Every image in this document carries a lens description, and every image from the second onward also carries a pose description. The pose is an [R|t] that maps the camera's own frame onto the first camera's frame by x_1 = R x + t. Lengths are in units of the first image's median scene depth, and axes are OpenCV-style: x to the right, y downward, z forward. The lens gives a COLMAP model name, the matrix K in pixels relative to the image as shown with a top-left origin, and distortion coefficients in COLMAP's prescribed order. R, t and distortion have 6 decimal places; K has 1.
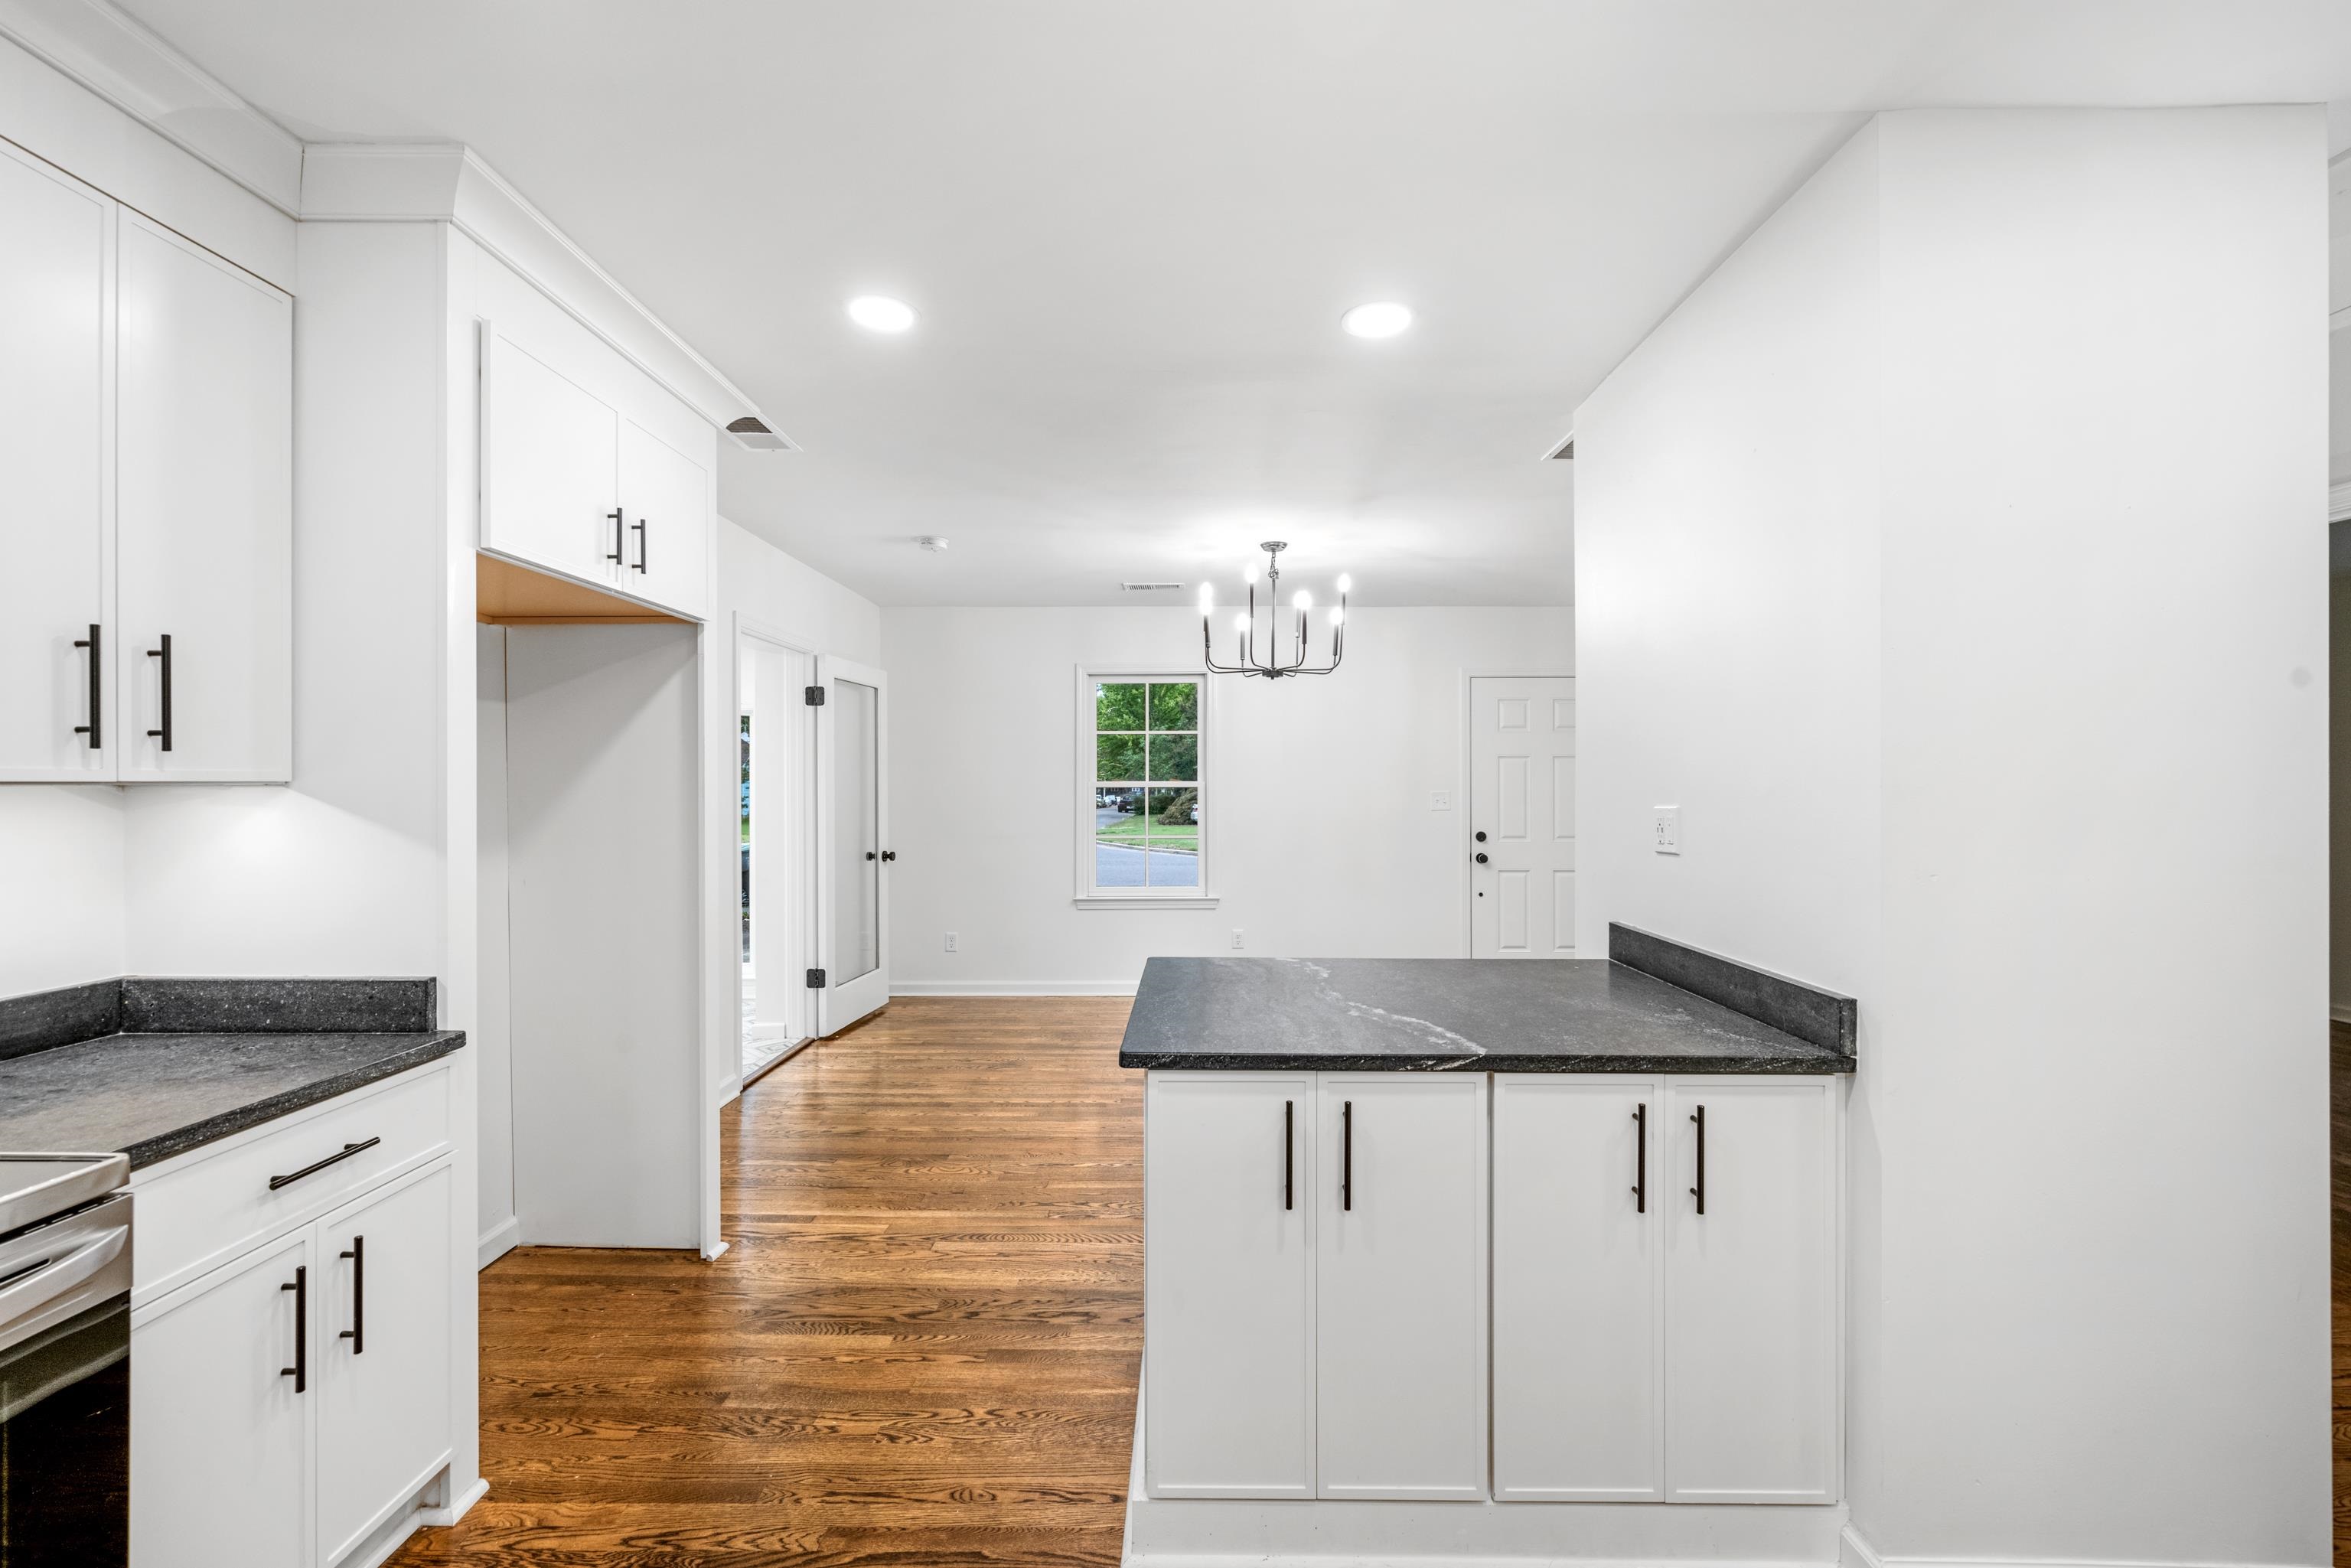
lens RADIAL K [[992.2, 0, 1172.6], [0, 992.2, 783.2], [0, 0, 1]] dist [0.001598, -0.000028]
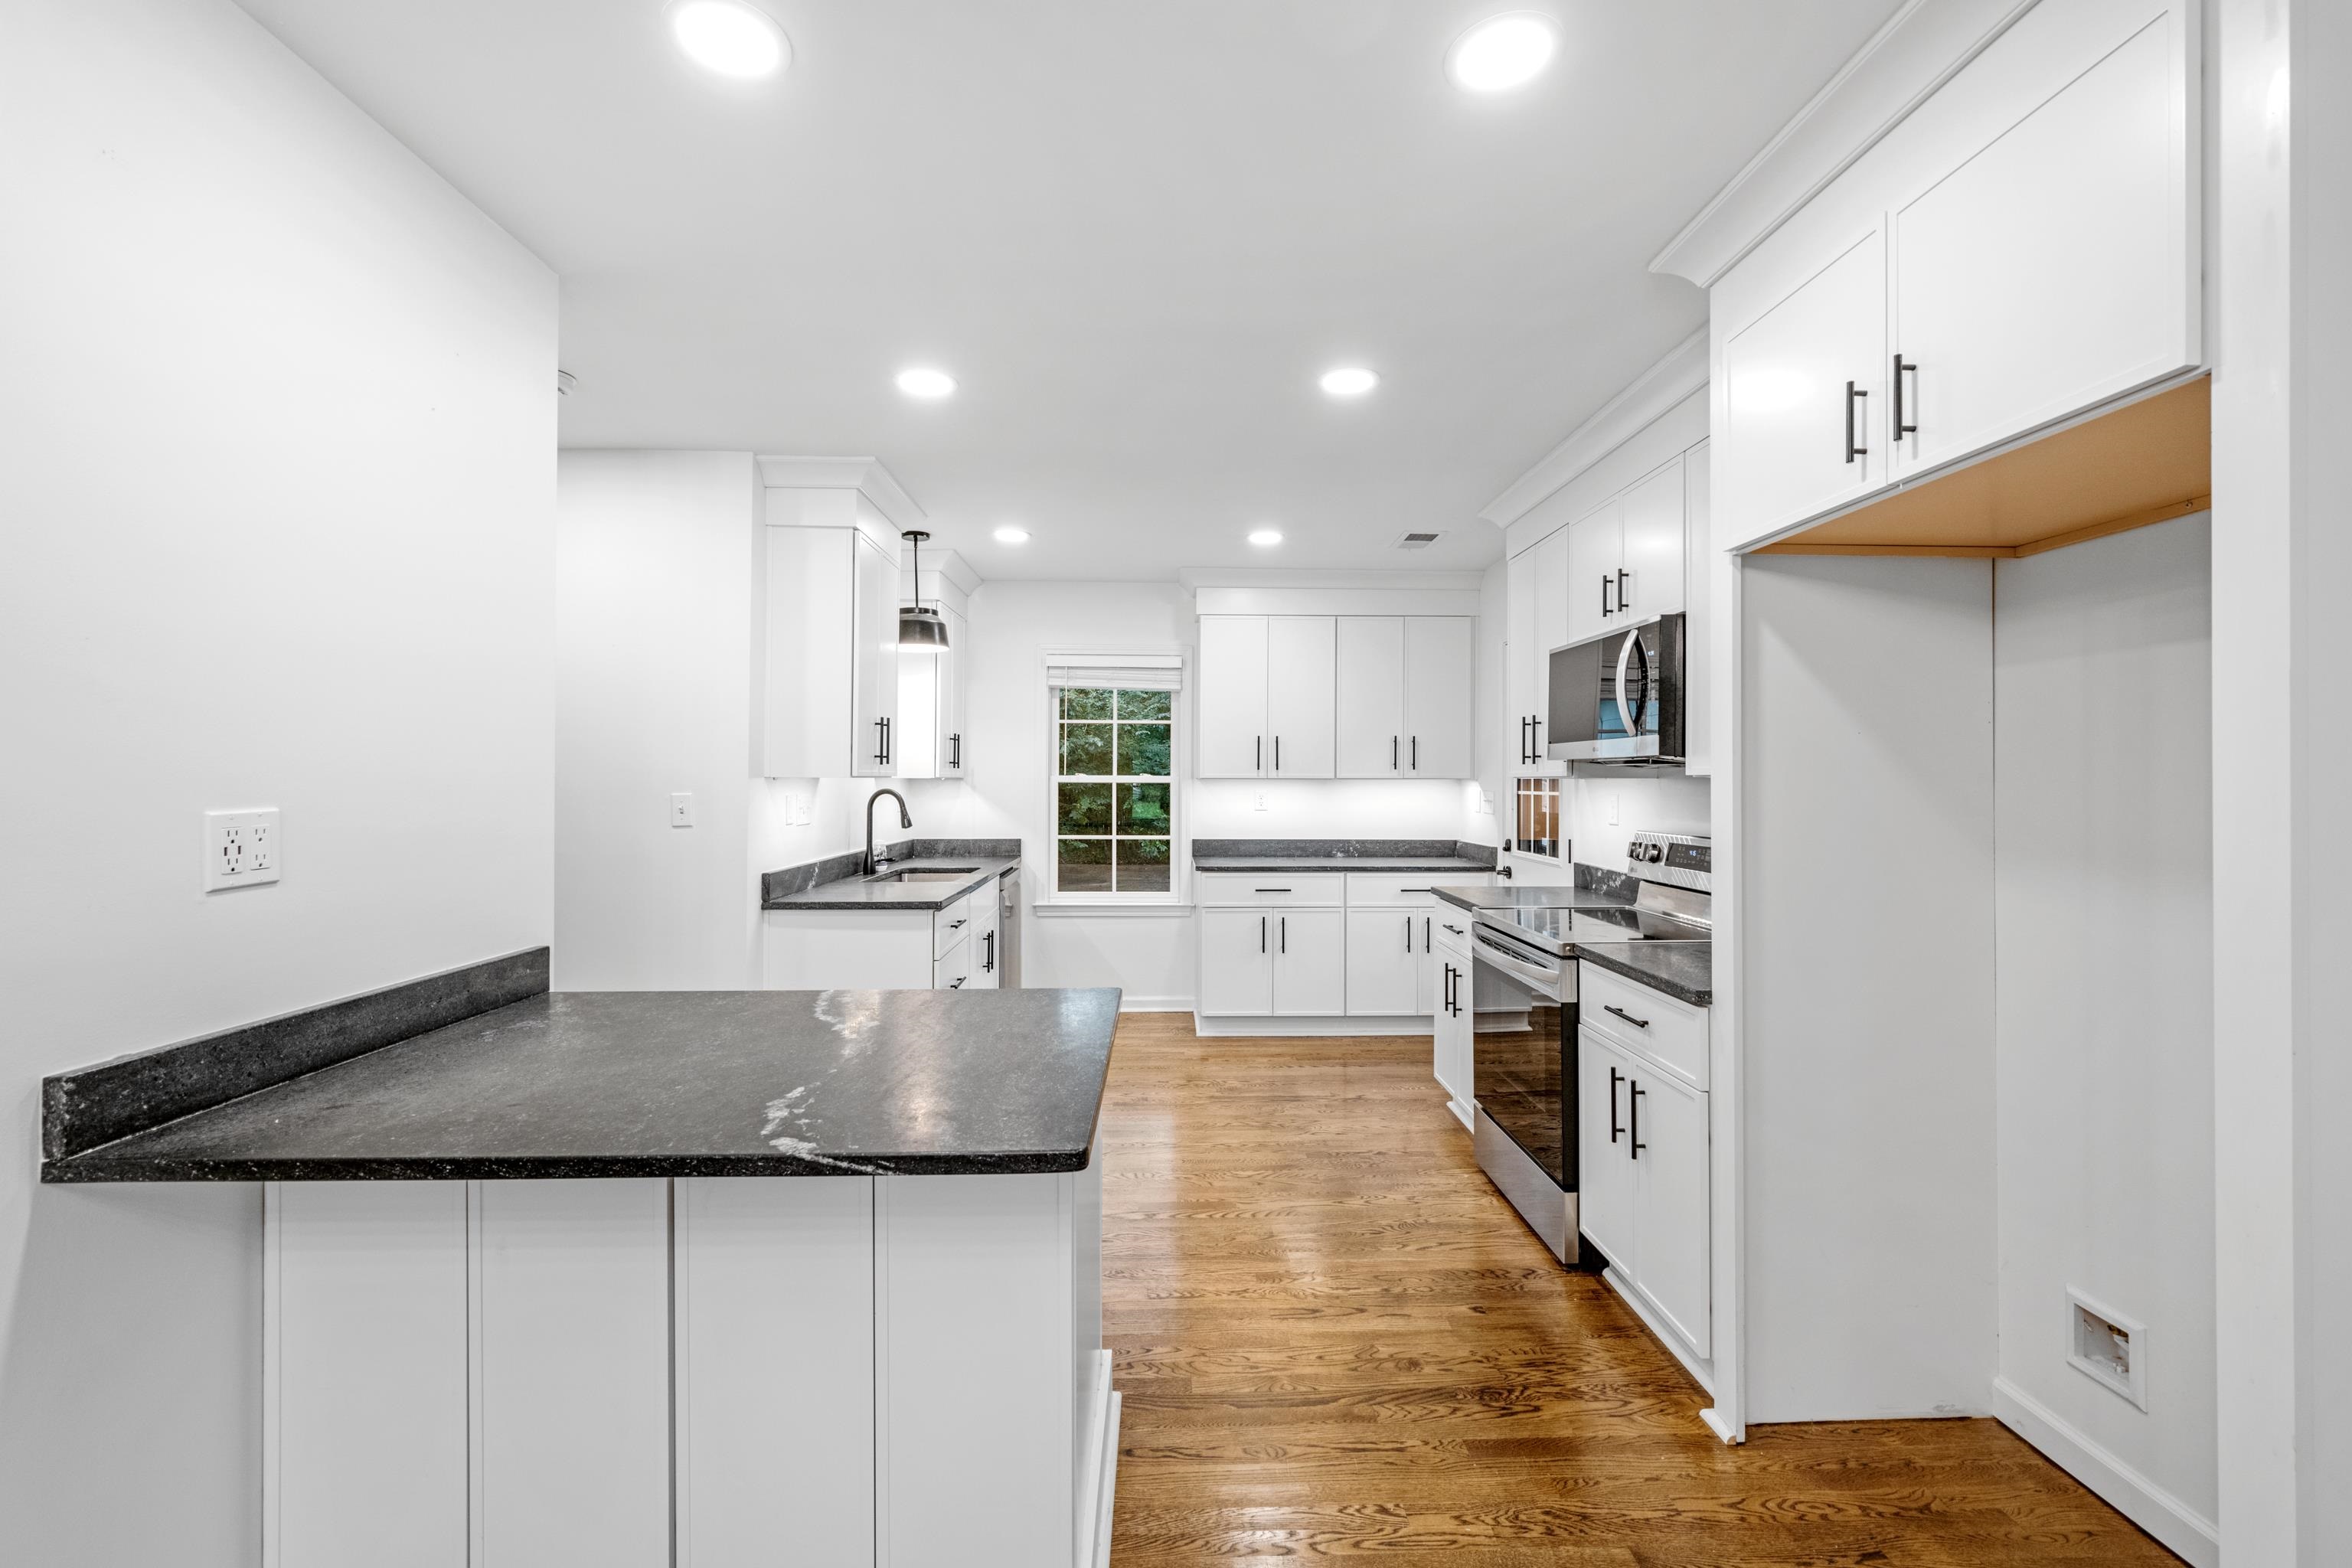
lens RADIAL K [[992.7, 0, 1187.6], [0, 992.7, 771.5], [0, 0, 1]] dist [0.001598, -0.000028]
pose [[-0.998862, 0.000237, -0.047699, -0.050067], [0.000631, 0.999966, -0.008257, 0.004891], [0.047696, -0.008278, -0.998828, 1.483310]]
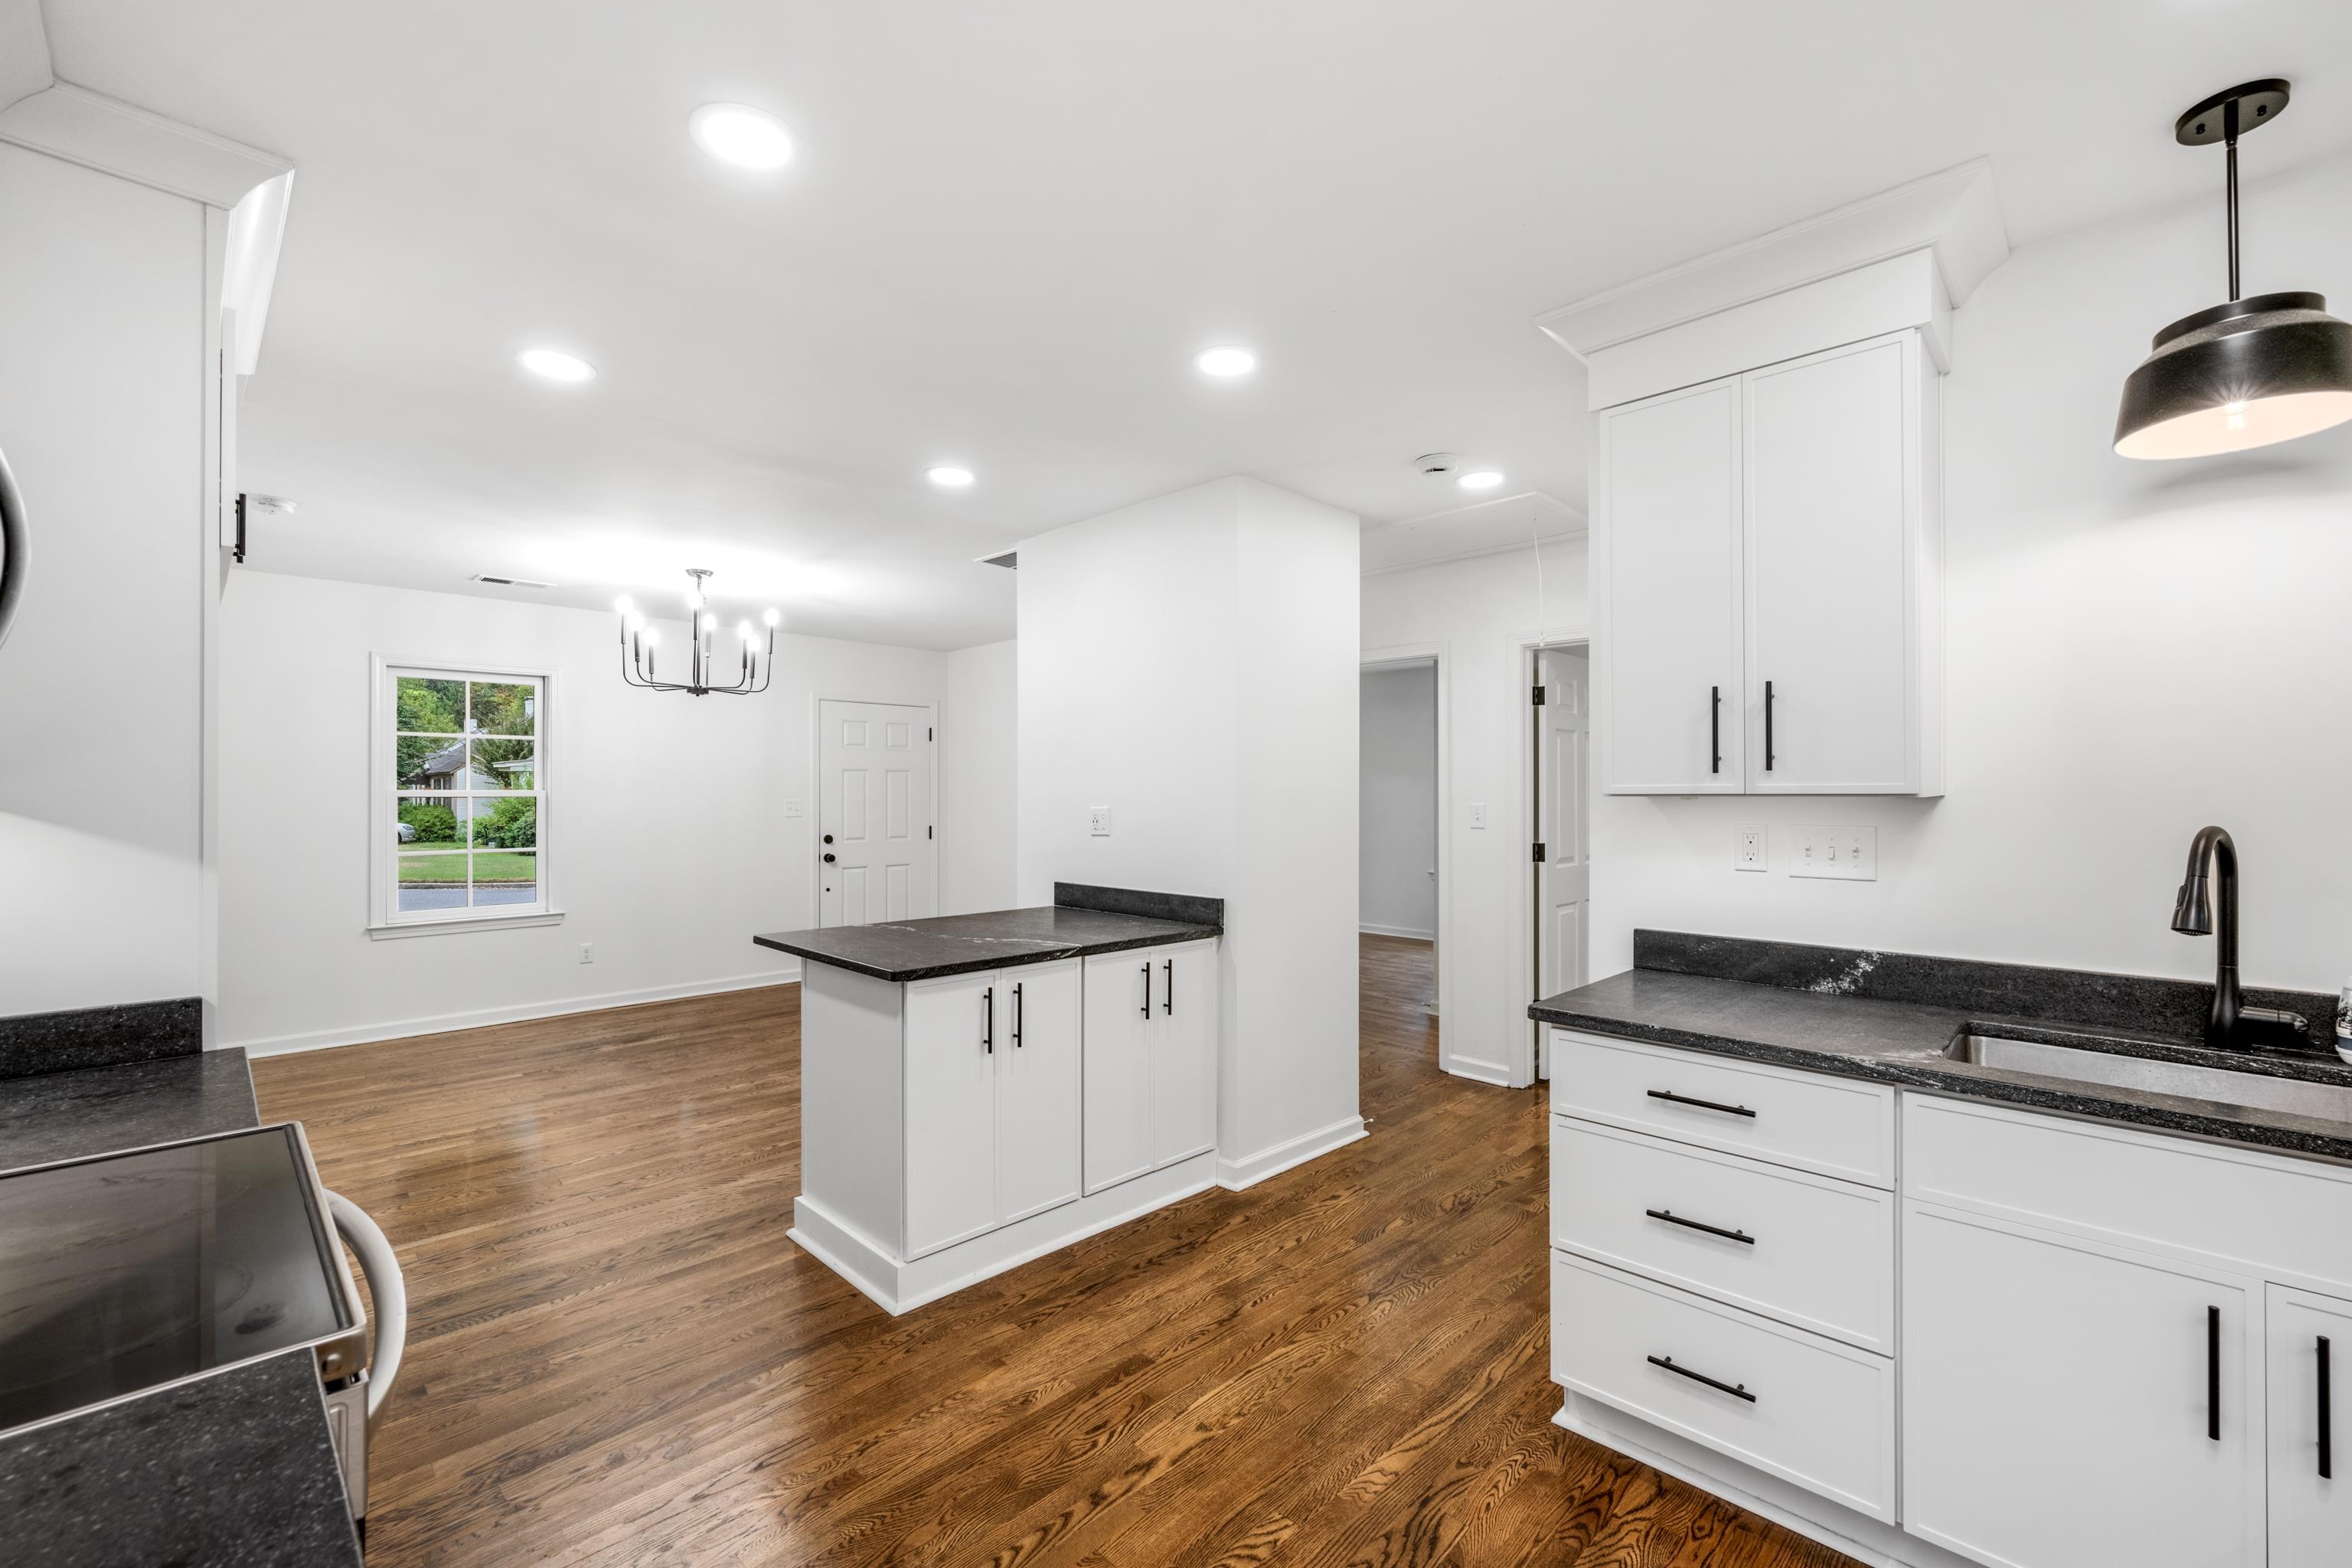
lens RADIAL K [[992.7, 0, 1203.2], [0, 992.7, 794.4], [0, 0, 1]] dist [0.001598, -0.000028]
pose [[0.685258, 0.000569, 0.728300, -0.541405], [-0.001880, 0.999998, 0.000988, -0.000363], [-0.728298, -0.002046, 0.685258, -0.244829]]
